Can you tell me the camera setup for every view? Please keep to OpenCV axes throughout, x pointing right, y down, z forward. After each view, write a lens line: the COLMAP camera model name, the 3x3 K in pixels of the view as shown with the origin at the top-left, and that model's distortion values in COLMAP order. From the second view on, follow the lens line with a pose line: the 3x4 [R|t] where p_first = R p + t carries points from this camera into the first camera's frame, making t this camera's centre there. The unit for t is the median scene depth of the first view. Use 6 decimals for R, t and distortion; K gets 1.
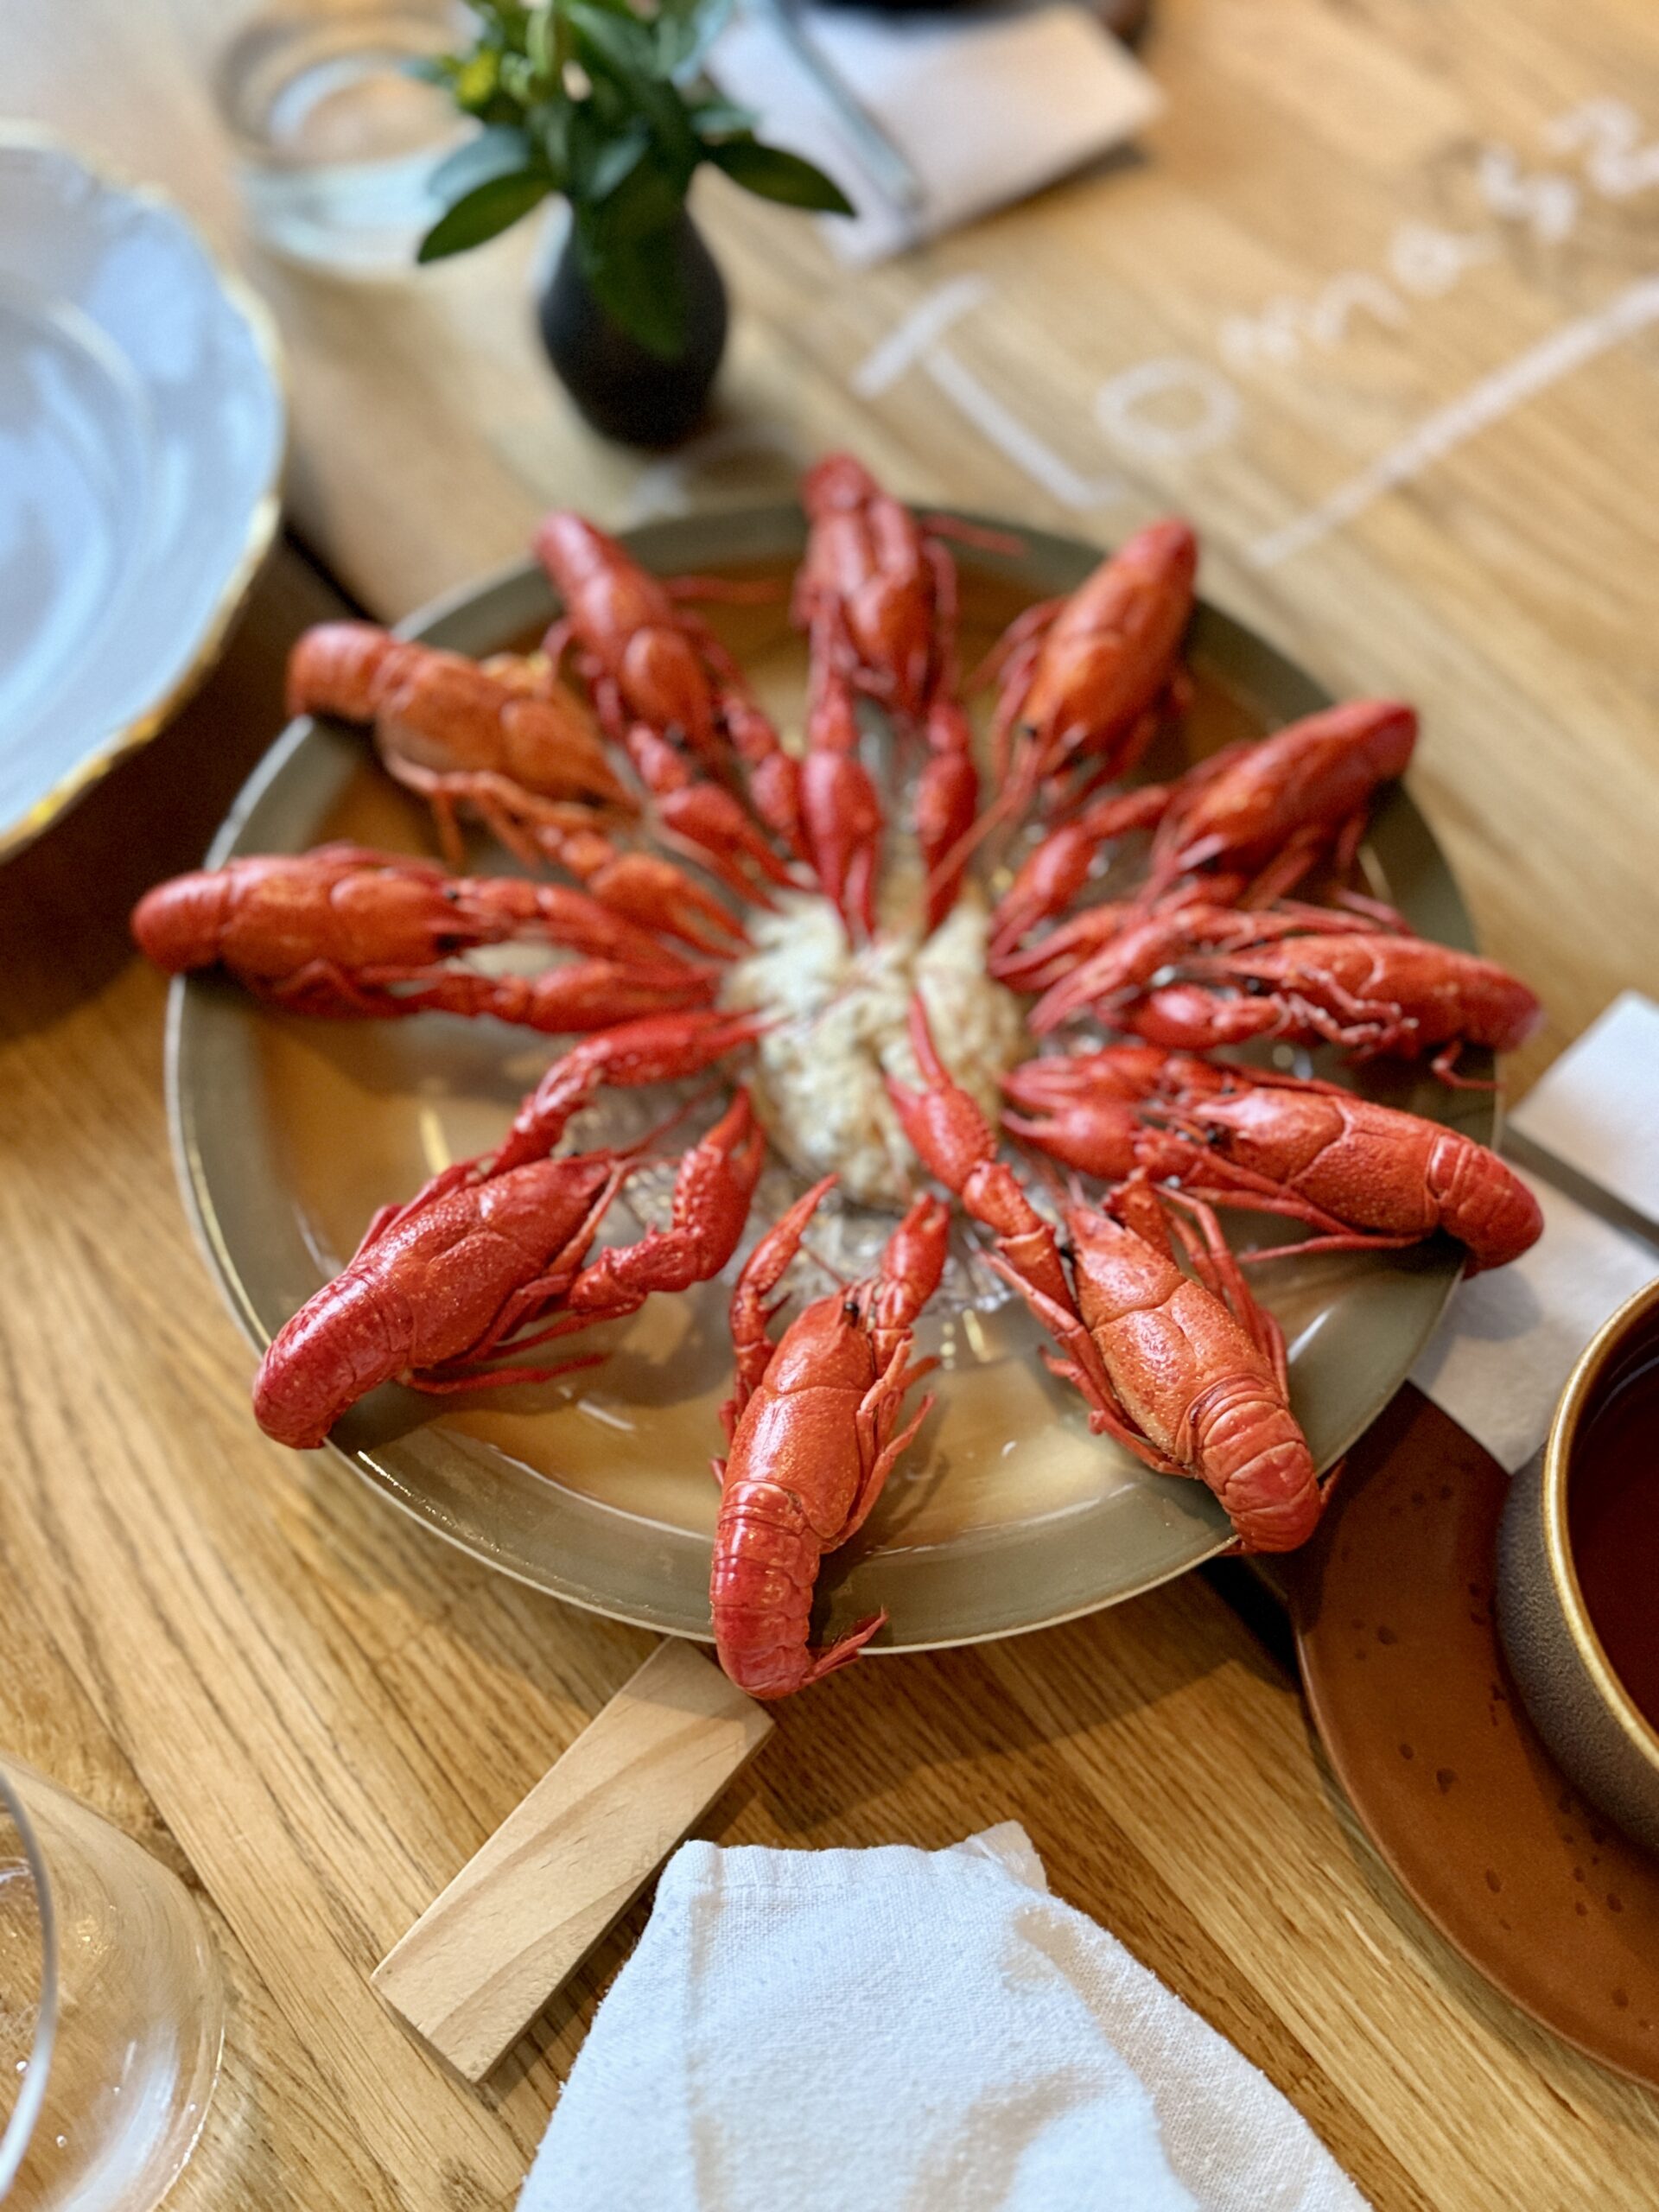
lens RADIAL K [[1998.6, 0, 831.5], [0, 1998.6, 1103.4], [0, 0, 1]] dist [-0.043337, -0.007055]
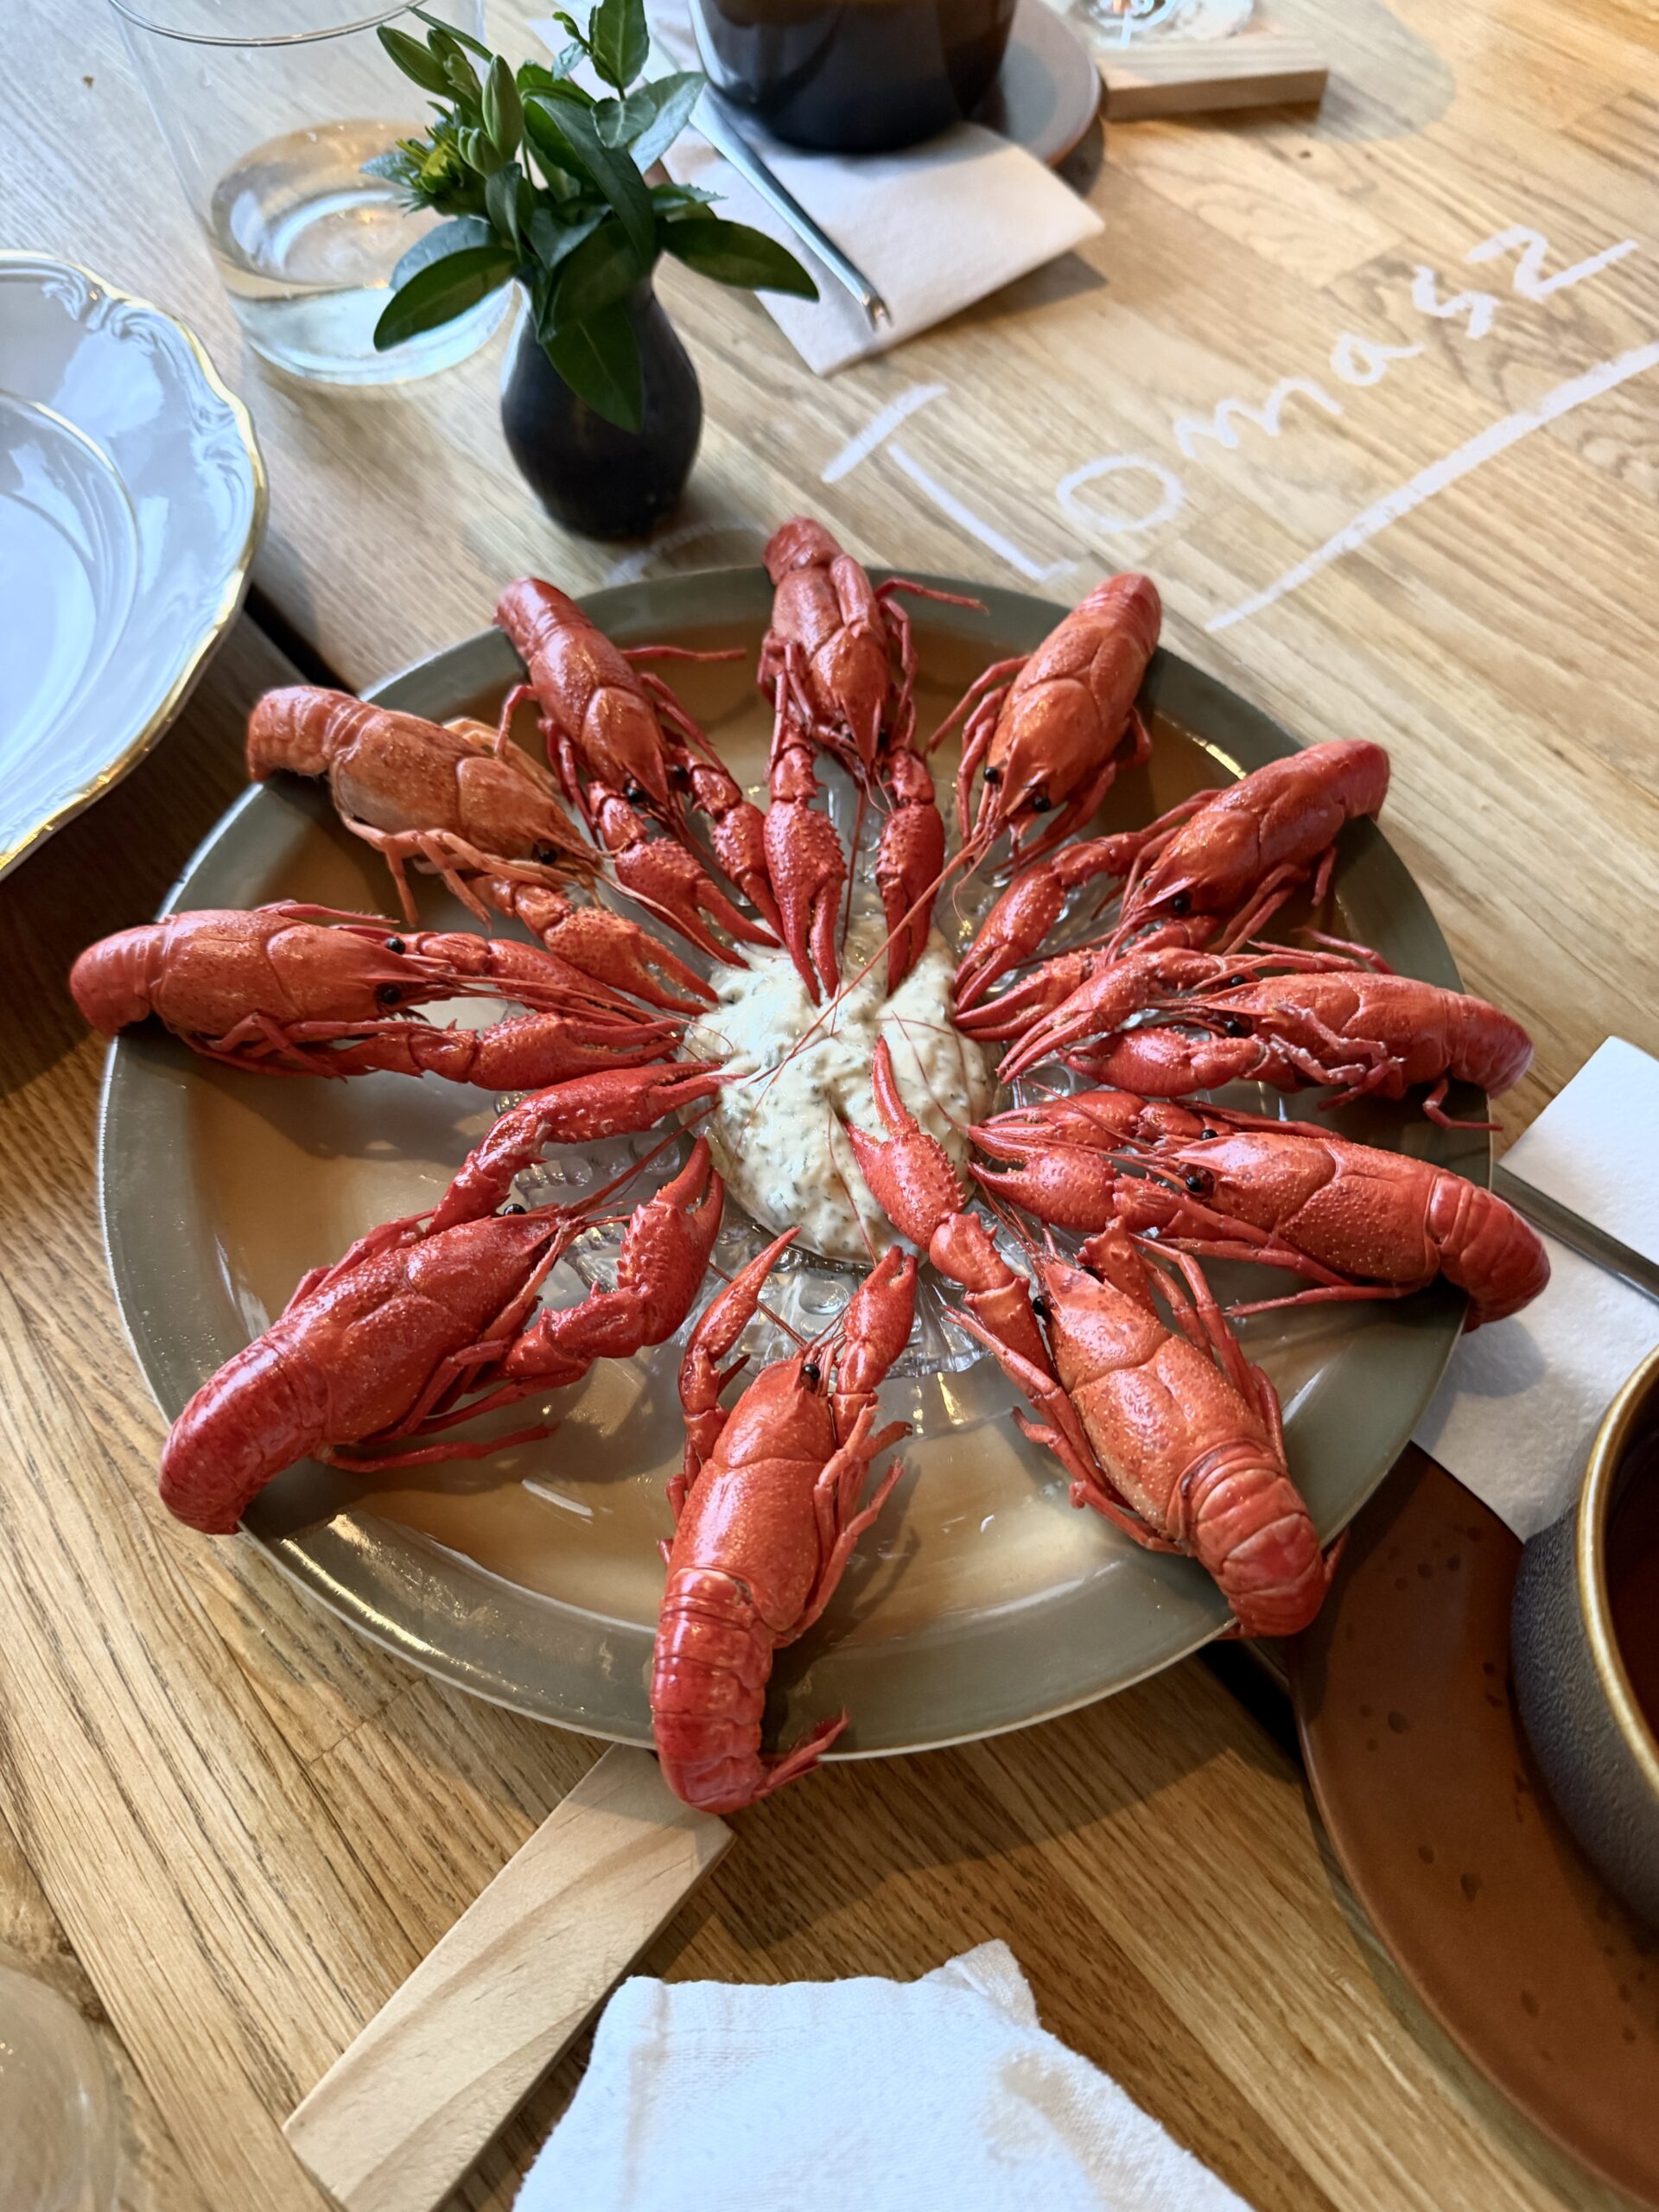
lens RADIAL K [[1526.5, 0, 833.5], [0, 1526.5, 1106.8], [0, 0, 1]] dist [-0.017301, -0.018930]
pose [[0.999688, -0.017127, -0.018188, 0.034983], [0.015923, 0.997795, -0.064439, 0.024983], [0.019252, 0.064129, 0.997756, 0.278040]]
